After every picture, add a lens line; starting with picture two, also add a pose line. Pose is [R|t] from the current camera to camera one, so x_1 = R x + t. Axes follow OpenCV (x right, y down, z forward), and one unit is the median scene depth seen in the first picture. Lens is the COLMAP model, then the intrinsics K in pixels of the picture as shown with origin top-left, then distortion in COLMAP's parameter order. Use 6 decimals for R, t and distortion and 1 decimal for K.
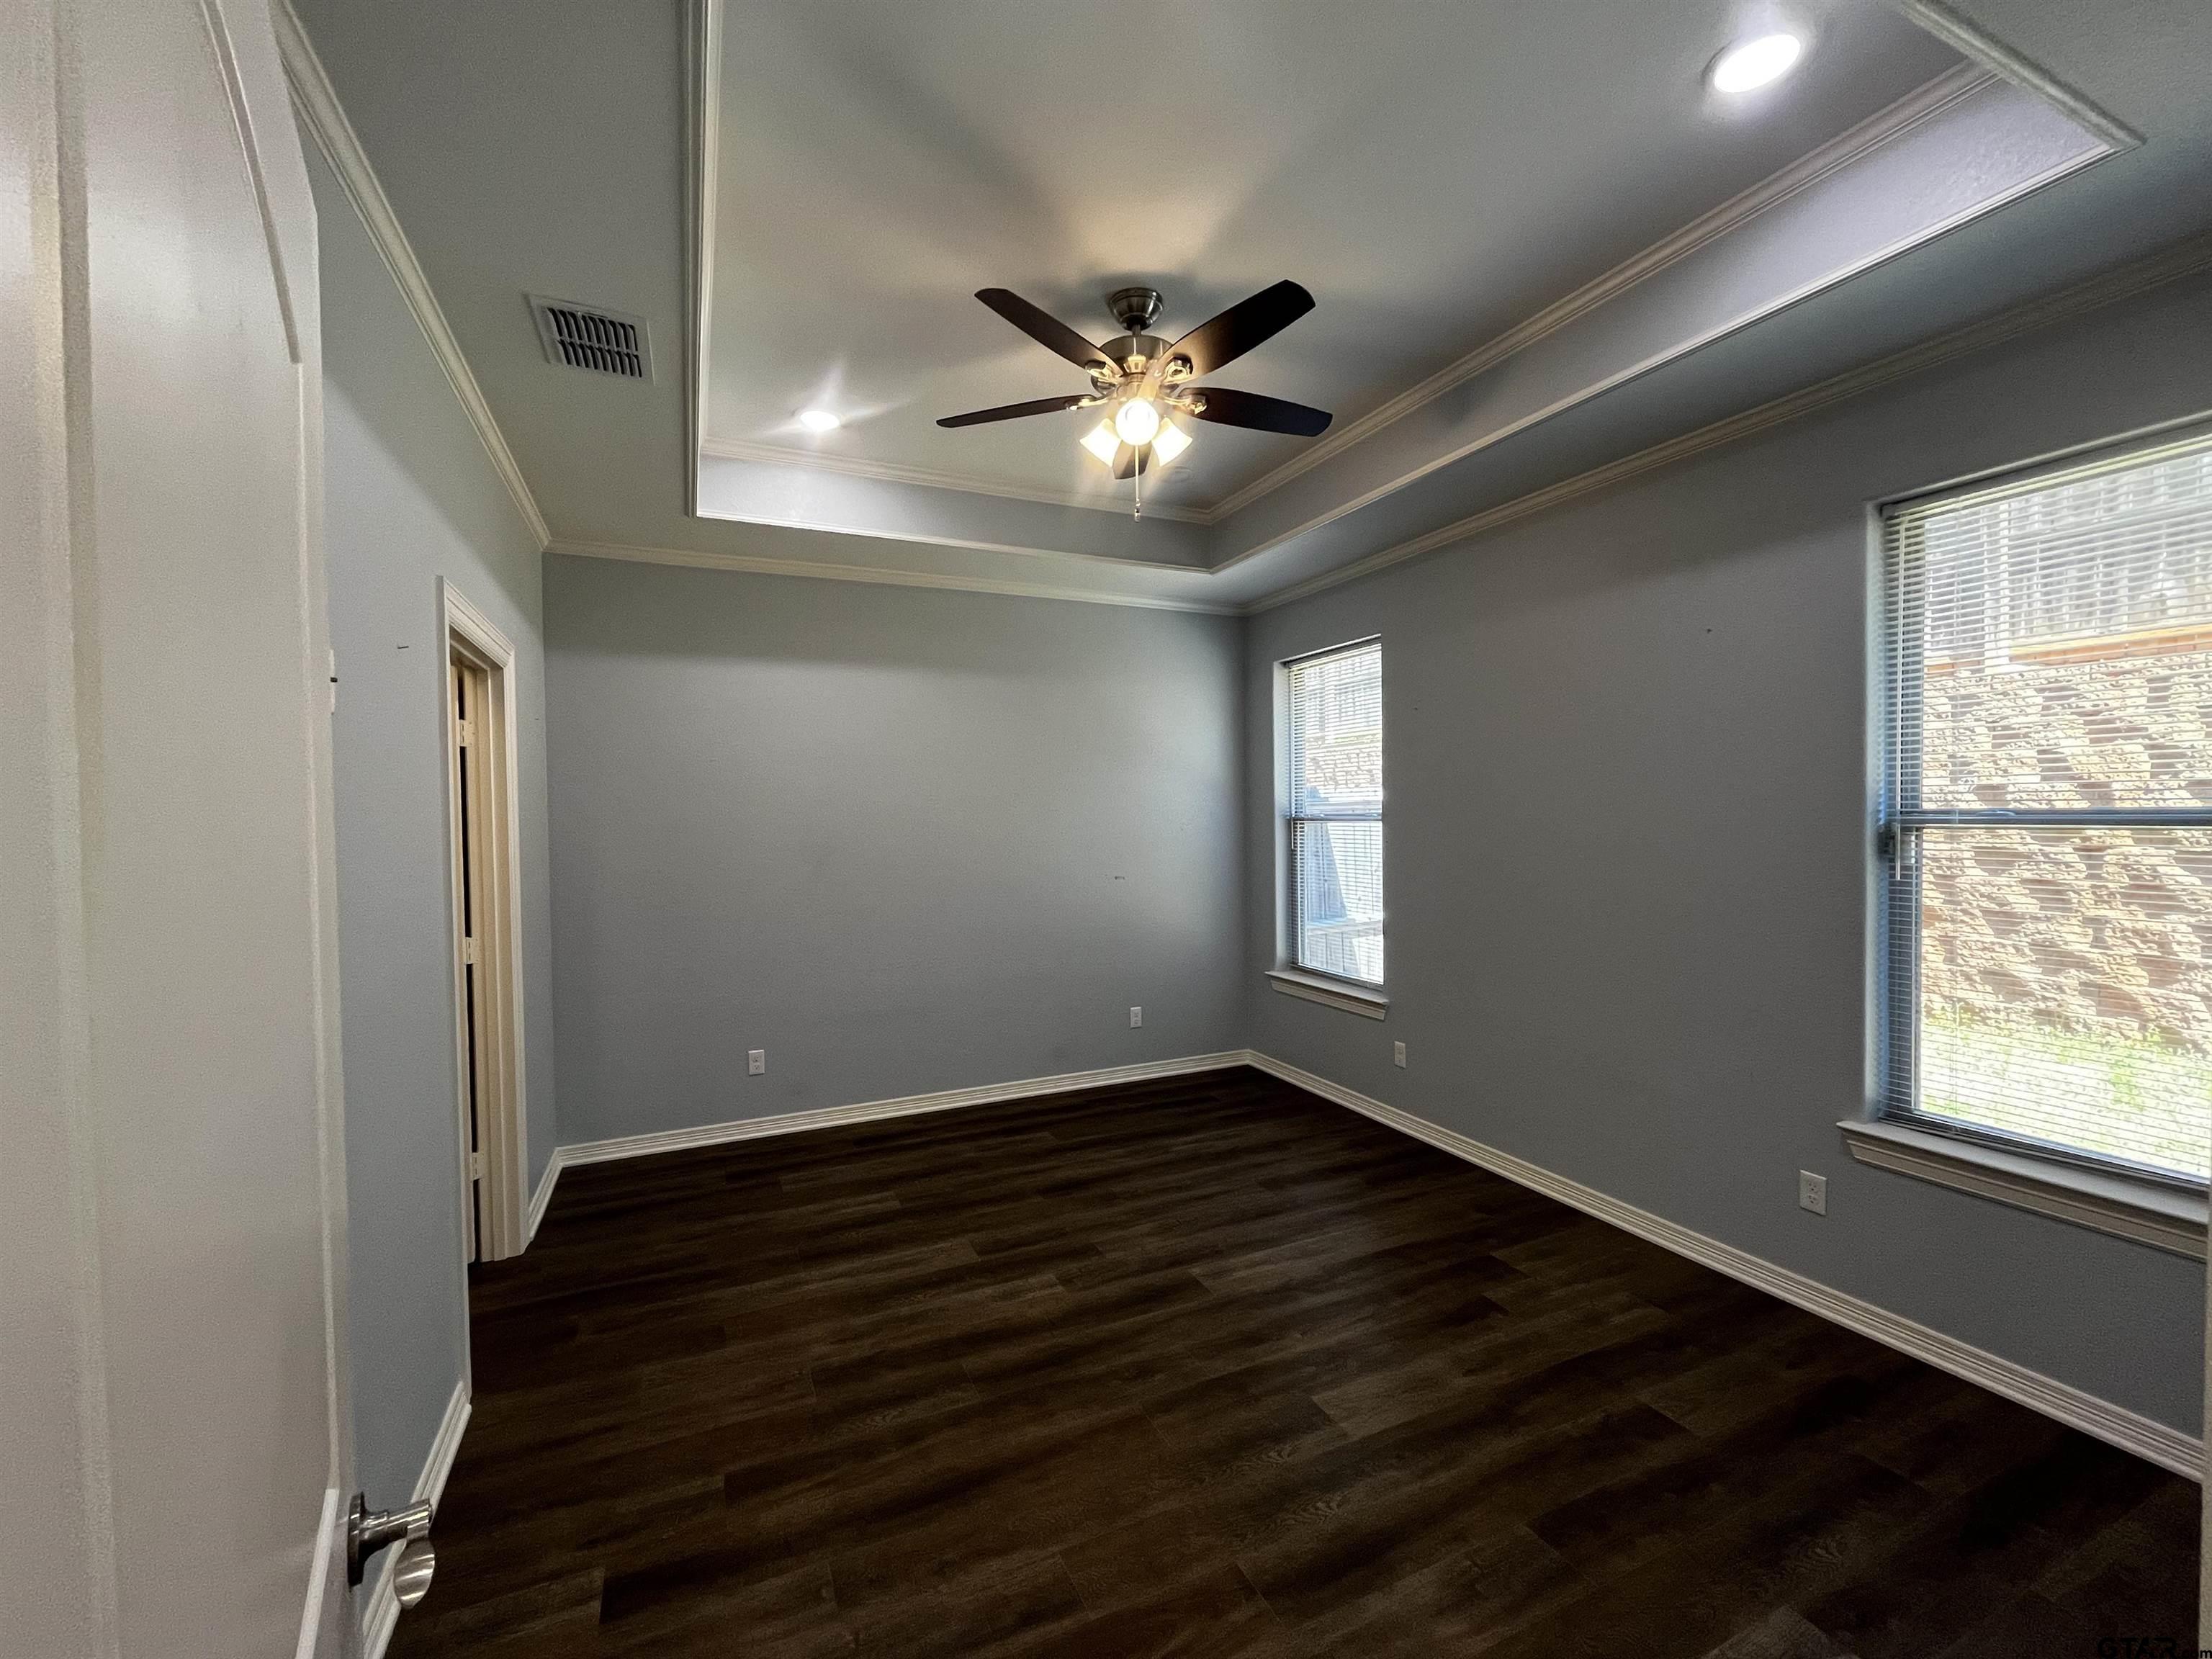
lens RADIAL K [[903.8, 0, 1098.9], [0, 903.8, 829.8], [0, 0, 1]] dist [-0.000831, -0.000242]
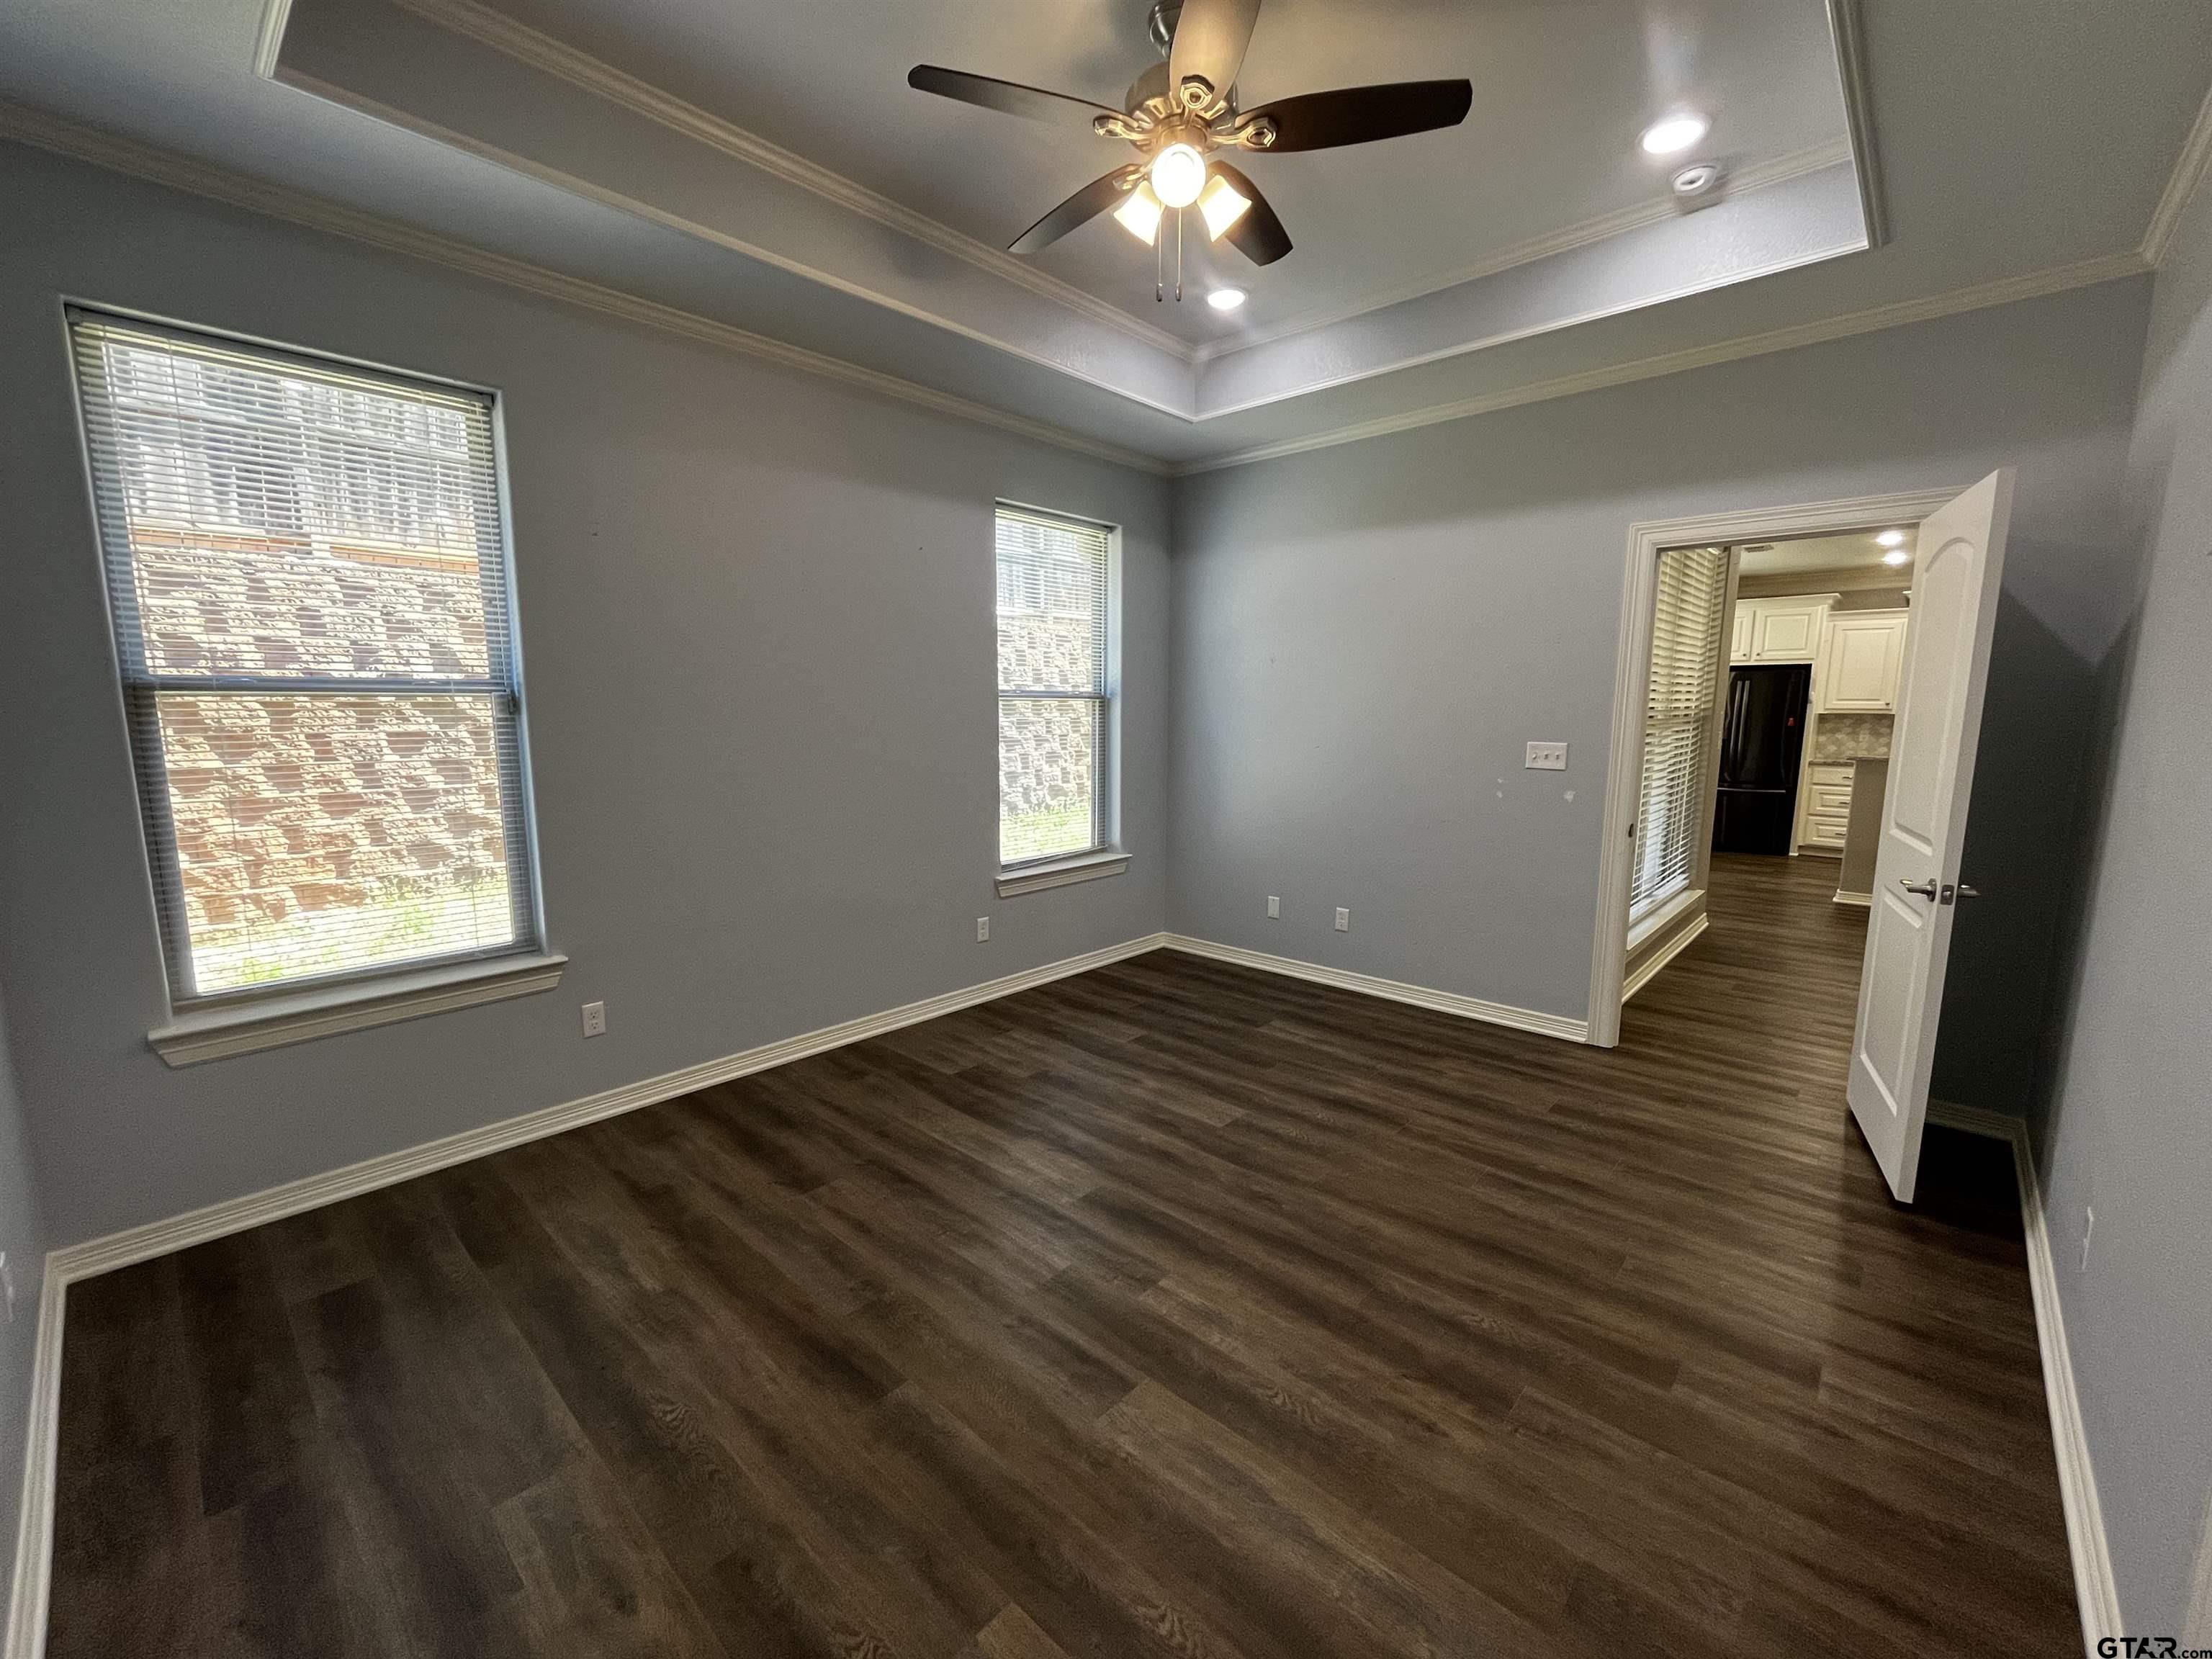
lens RADIAL K [[903.8, 0, 1084.7], [0, 903.8, 836.4], [0, 0, 1]] dist [-0.000831, -0.000242]
pose [[-0.380738, -0.123899, 0.916345, -0.649775], [0.018600, 0.989756, 0.141553, 0.010364], [-0.924496, 0.070939, -0.374534, 1.255473]]
